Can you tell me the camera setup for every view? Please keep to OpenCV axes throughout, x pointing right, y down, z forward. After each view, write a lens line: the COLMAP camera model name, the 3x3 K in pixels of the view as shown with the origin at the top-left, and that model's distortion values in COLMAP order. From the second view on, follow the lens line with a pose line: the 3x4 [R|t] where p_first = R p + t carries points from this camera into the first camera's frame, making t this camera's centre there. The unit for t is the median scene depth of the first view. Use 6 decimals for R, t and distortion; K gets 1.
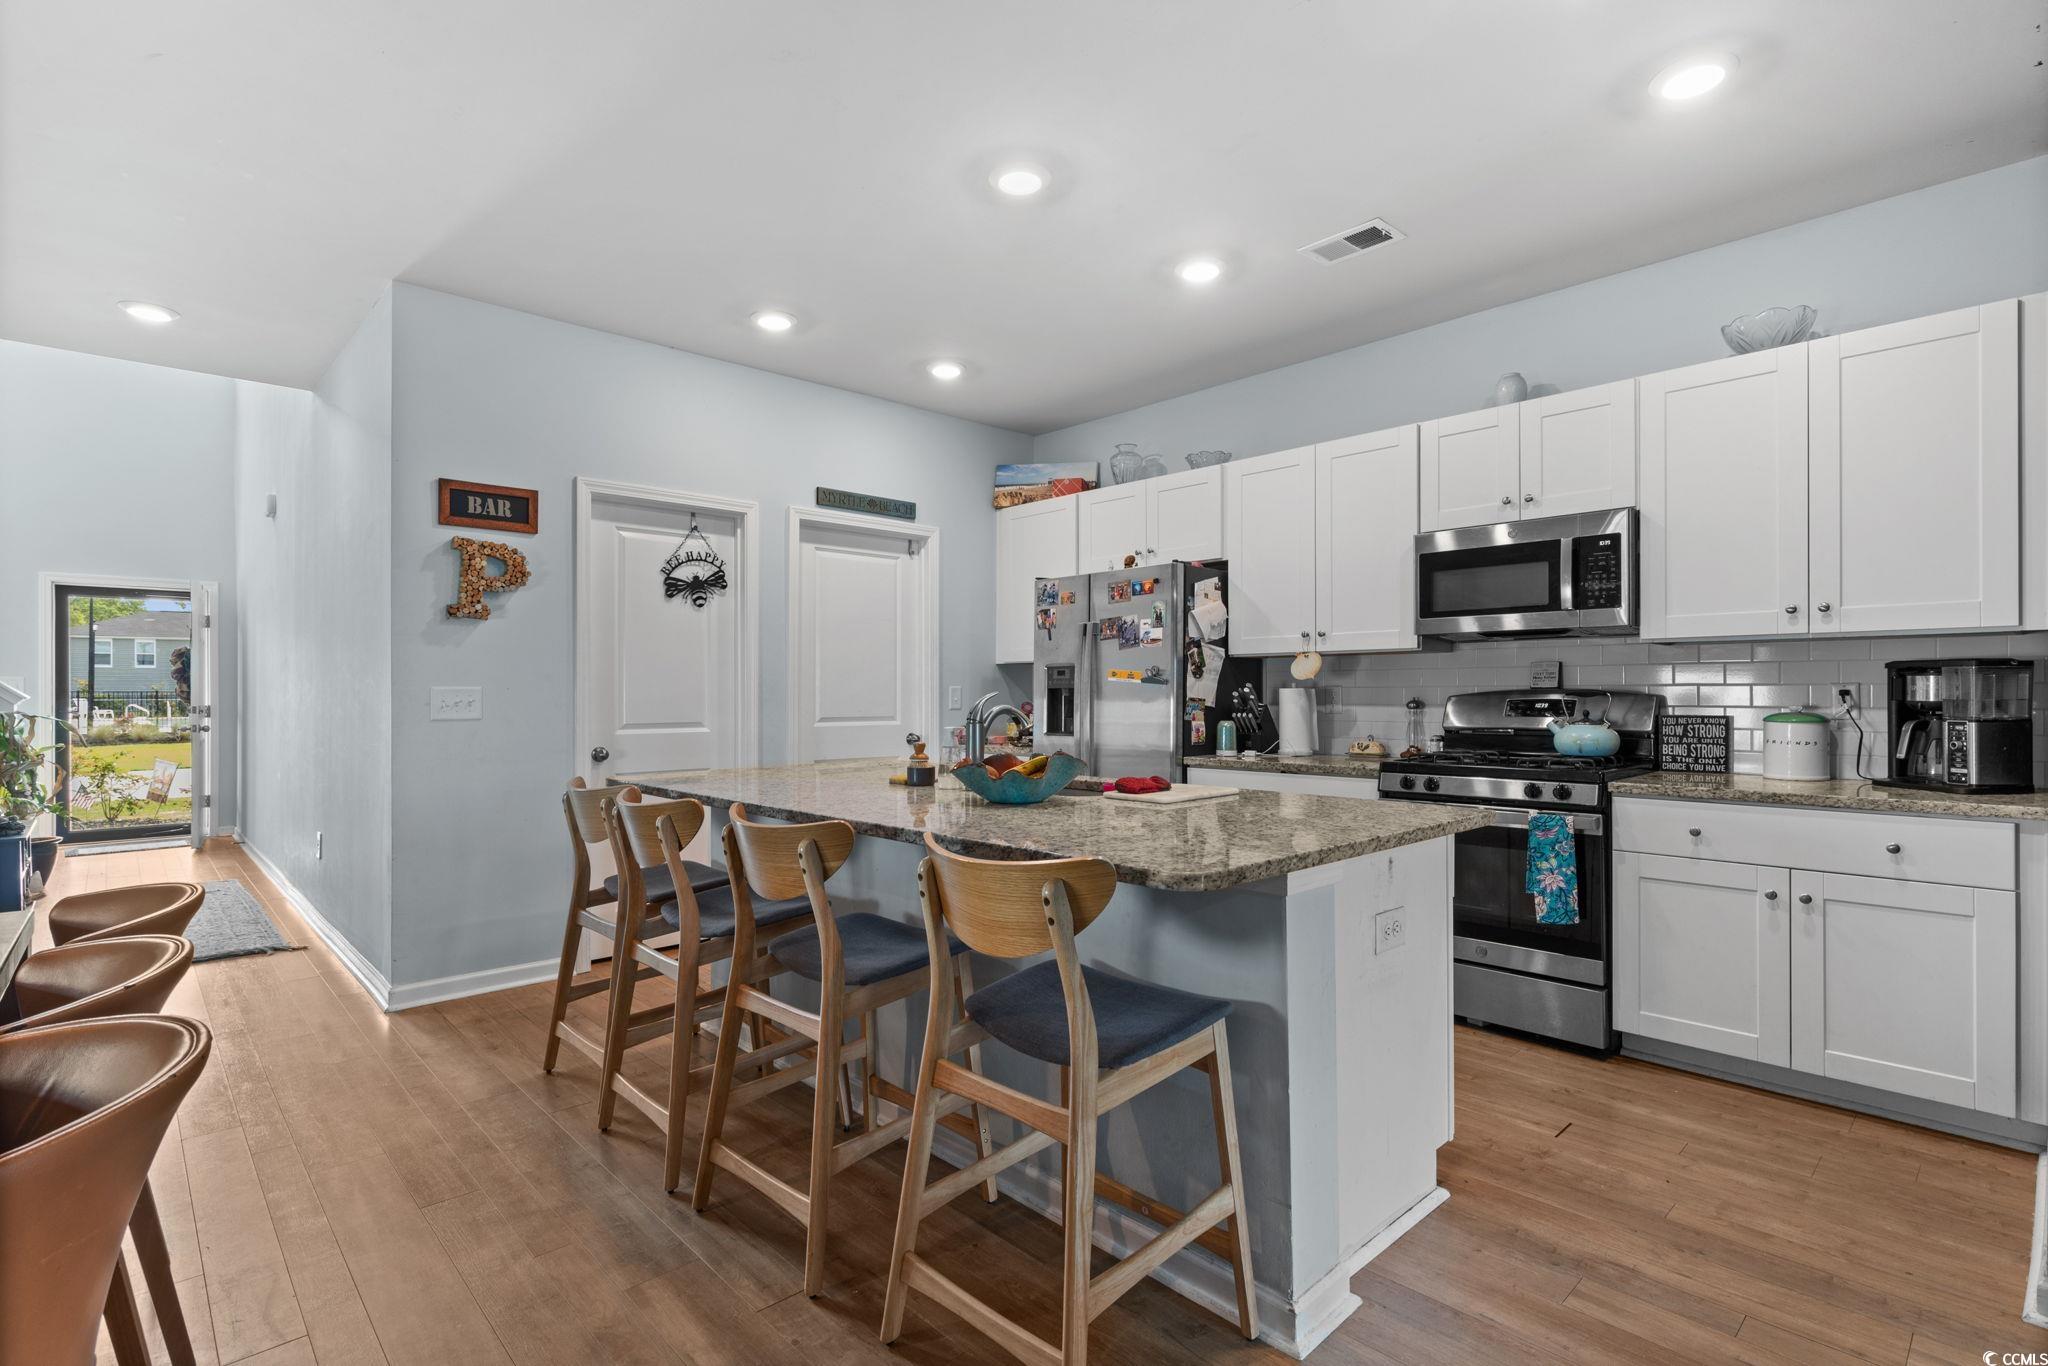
lens RADIAL K [[977.2, 0, 1034.1], [0, 977.2, 690.1], [0, 0, 1]] dist [-0.003441, 0.001837]
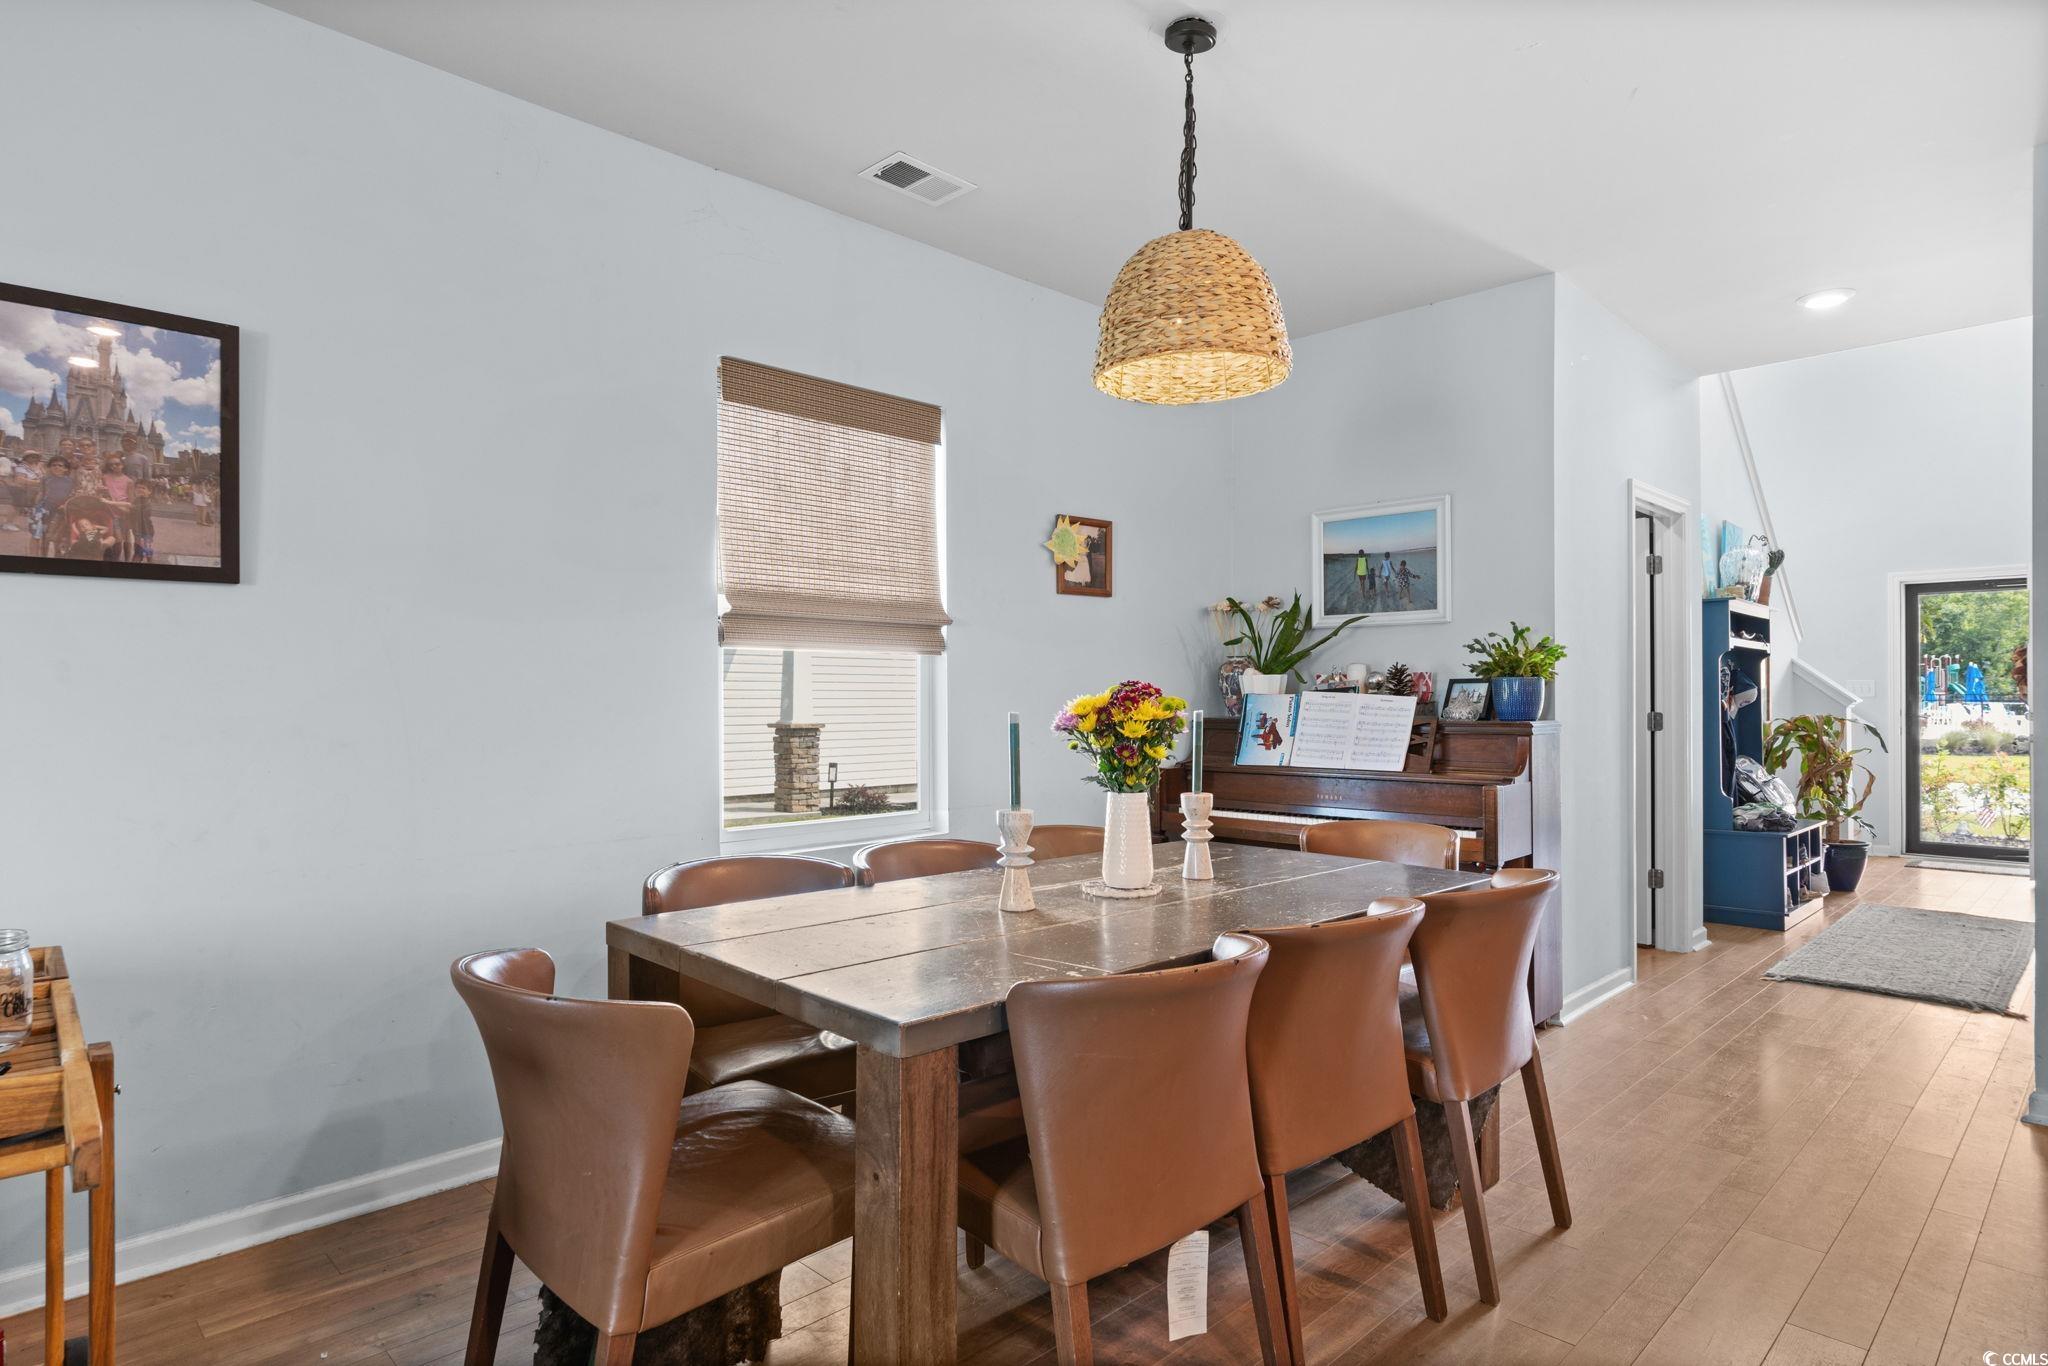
lens RADIAL K [[1117.5, 0, 1010.3], [0, 1117.5, 681.4], [0, 0, 1]] dist [-0.003065, -0.000469]
pose [[-0.002015, -0.010747, -0.999940, 0.162122], [-0.000087, 0.999942, -0.010747, 0.000056], [0.999998, 0.000065, -0.002016, 0.170964]]
